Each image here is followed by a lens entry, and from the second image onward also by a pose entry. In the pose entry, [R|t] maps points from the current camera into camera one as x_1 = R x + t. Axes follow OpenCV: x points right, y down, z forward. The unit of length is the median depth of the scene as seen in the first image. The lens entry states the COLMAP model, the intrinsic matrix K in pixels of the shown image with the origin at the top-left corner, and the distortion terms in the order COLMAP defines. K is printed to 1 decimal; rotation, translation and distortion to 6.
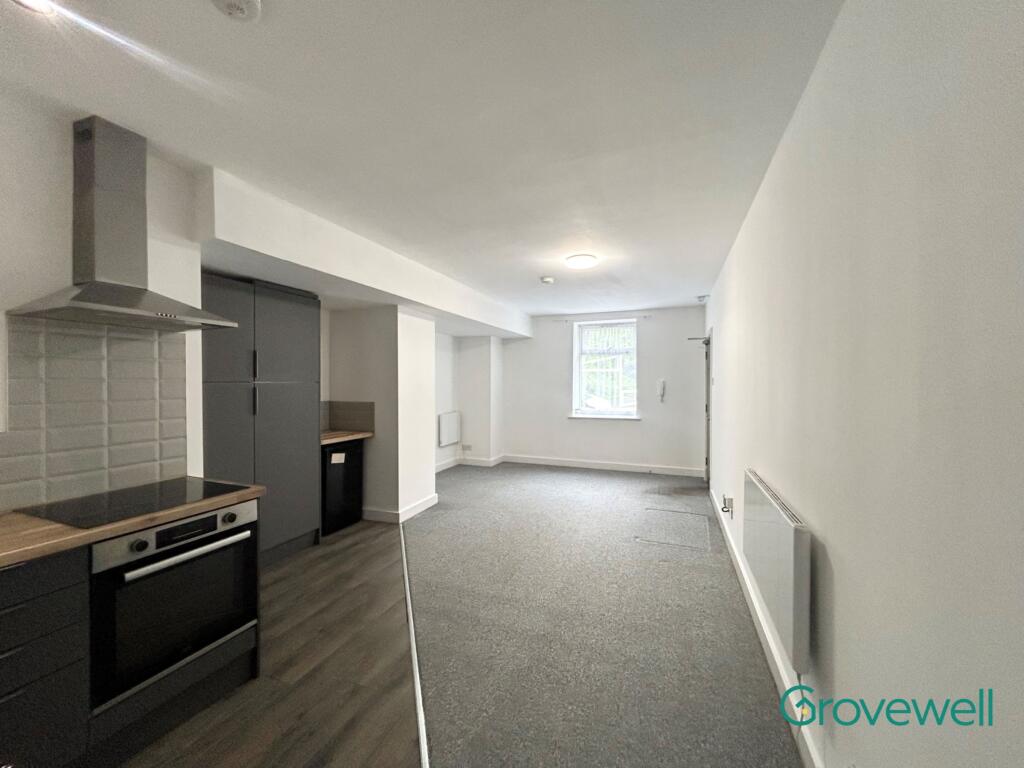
lens RADIAL K [[412.5, 0, 507.1], [0, 412.5, 380.2], [0, 0, 1]] dist [0.001165, -0.000511]
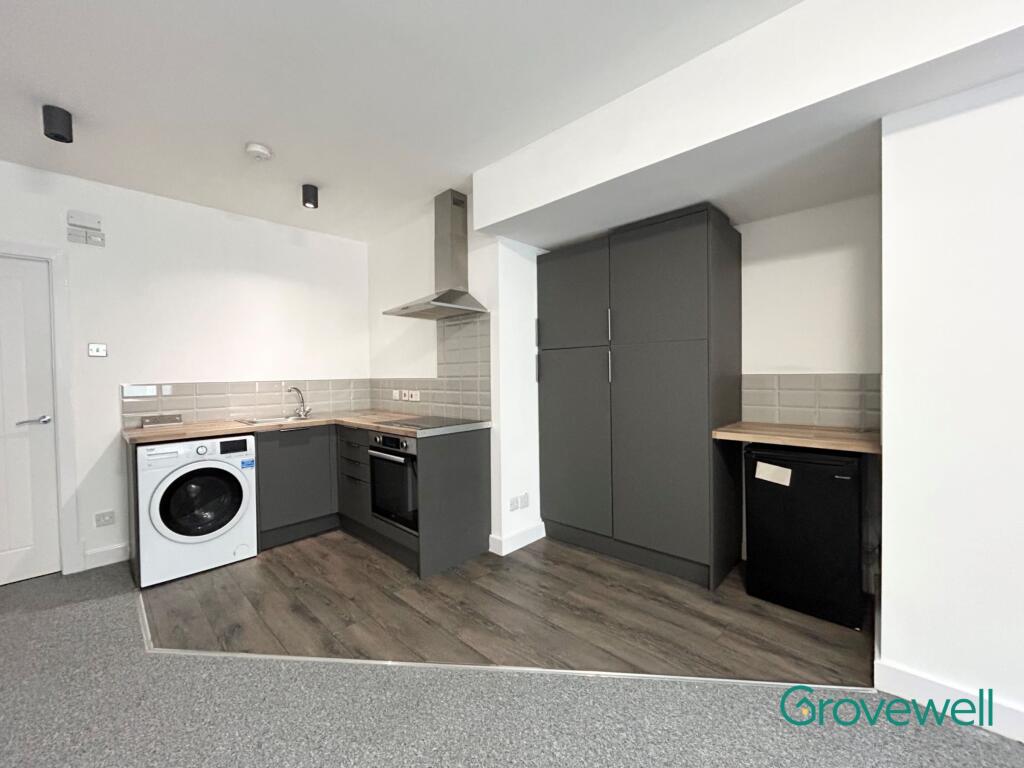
lens RADIAL K [[412.5, 0, 508.3], [0, 412.5, 384.1], [0, 0, 1]] dist [0.001165, -0.000511]
pose [[-0.371649, 0.021379, -0.928127, 0.298516], [0.019607, 0.999693, 0.015177, 0.069734], [0.928166, -0.012558, -0.371954, 1.128904]]
